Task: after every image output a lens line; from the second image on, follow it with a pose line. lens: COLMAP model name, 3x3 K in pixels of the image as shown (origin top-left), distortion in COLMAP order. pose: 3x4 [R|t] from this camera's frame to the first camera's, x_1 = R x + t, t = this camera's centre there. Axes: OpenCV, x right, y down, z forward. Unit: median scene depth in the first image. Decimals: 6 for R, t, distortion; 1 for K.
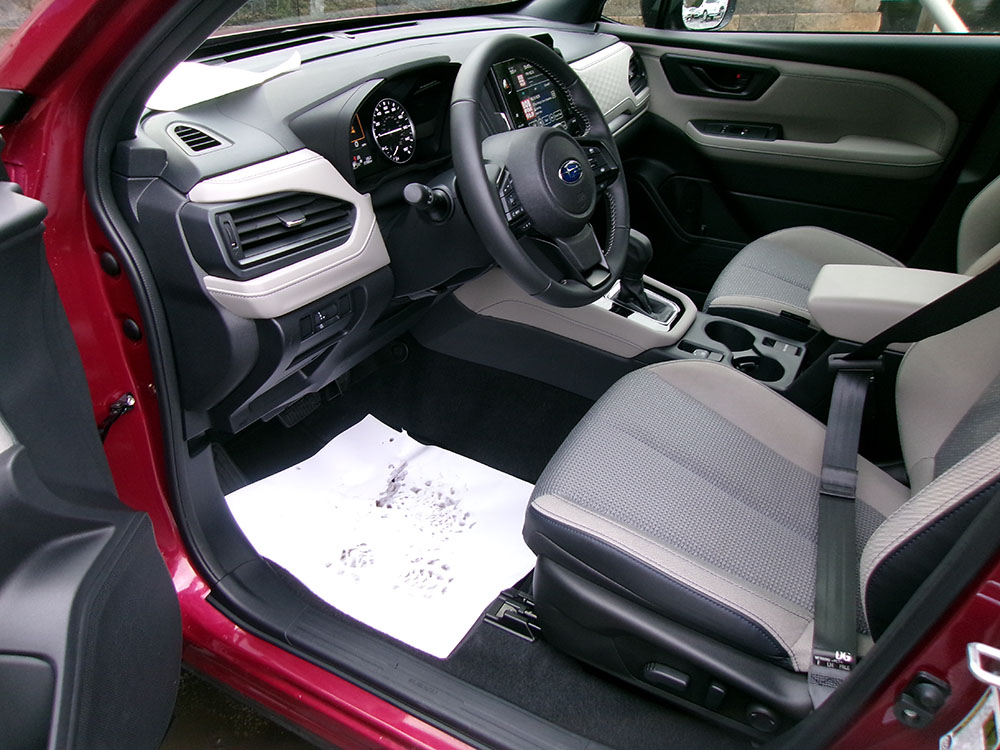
lens RADIAL K [[780.2, 0, 500.0], [0, 780.2, 375.0], [0, 0, 1]] dist [-0.017803, 0.054635]
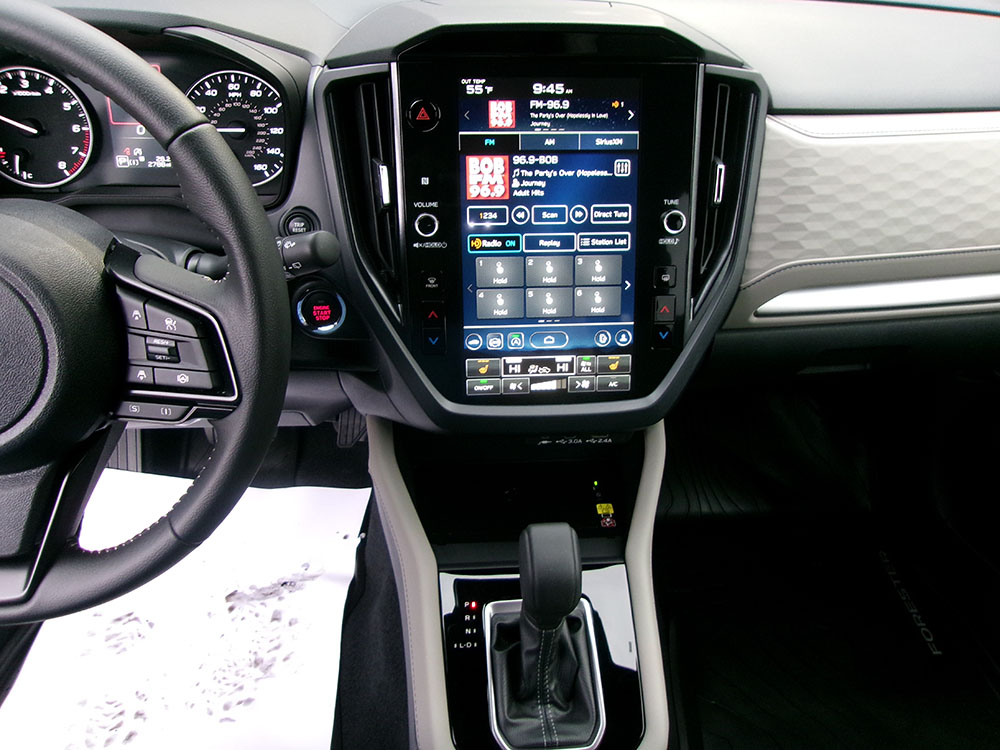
lens RADIAL K [[780.2, 0, 500.0], [0, 780.2, 375.0], [0, 0, 1]] dist [-0.017803, 0.054635]
pose [[0.539367, 0.515208, -0.666066, 0.472422], [-0.446768, 0.845564, 0.292268, -0.440920], [0.713780, 0.139938, 0.686247, 0.817018]]
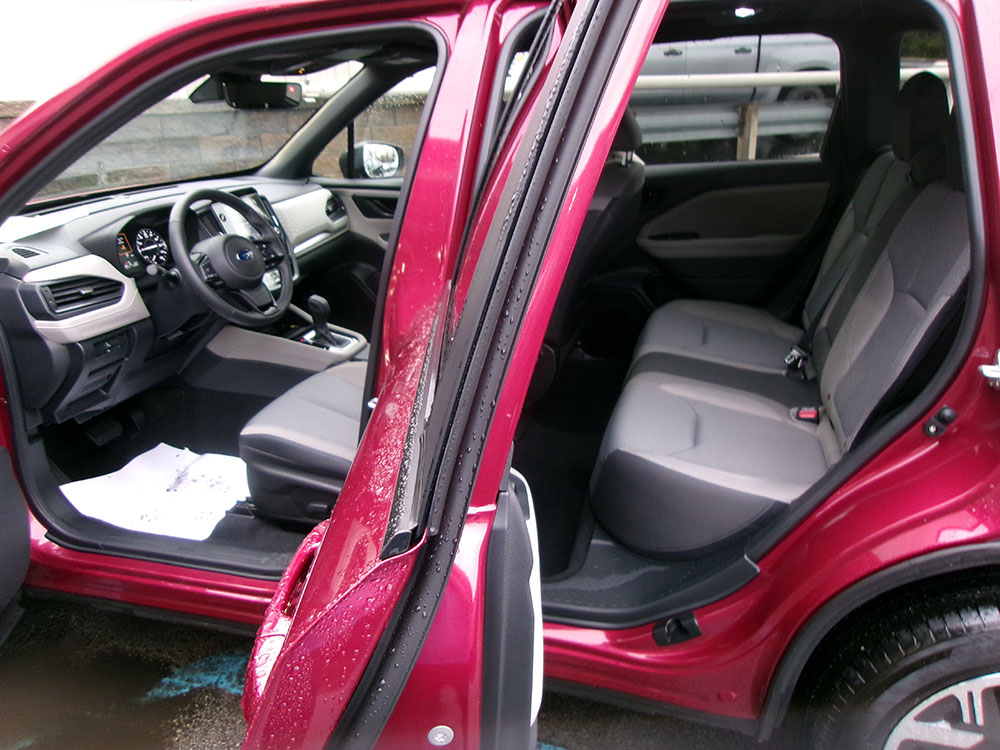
lens RADIAL K [[780.2, 0, 500.0], [0, 780.2, 375.0], [0, 0, 1]] dist [-0.017803, 0.054635]
pose [[0.974438, -0.112540, 0.194435, 0.253392], [0.144085, 0.977105, -0.156545, 0.349651], [-0.172365, 0.180559, 0.968343, -0.756555]]
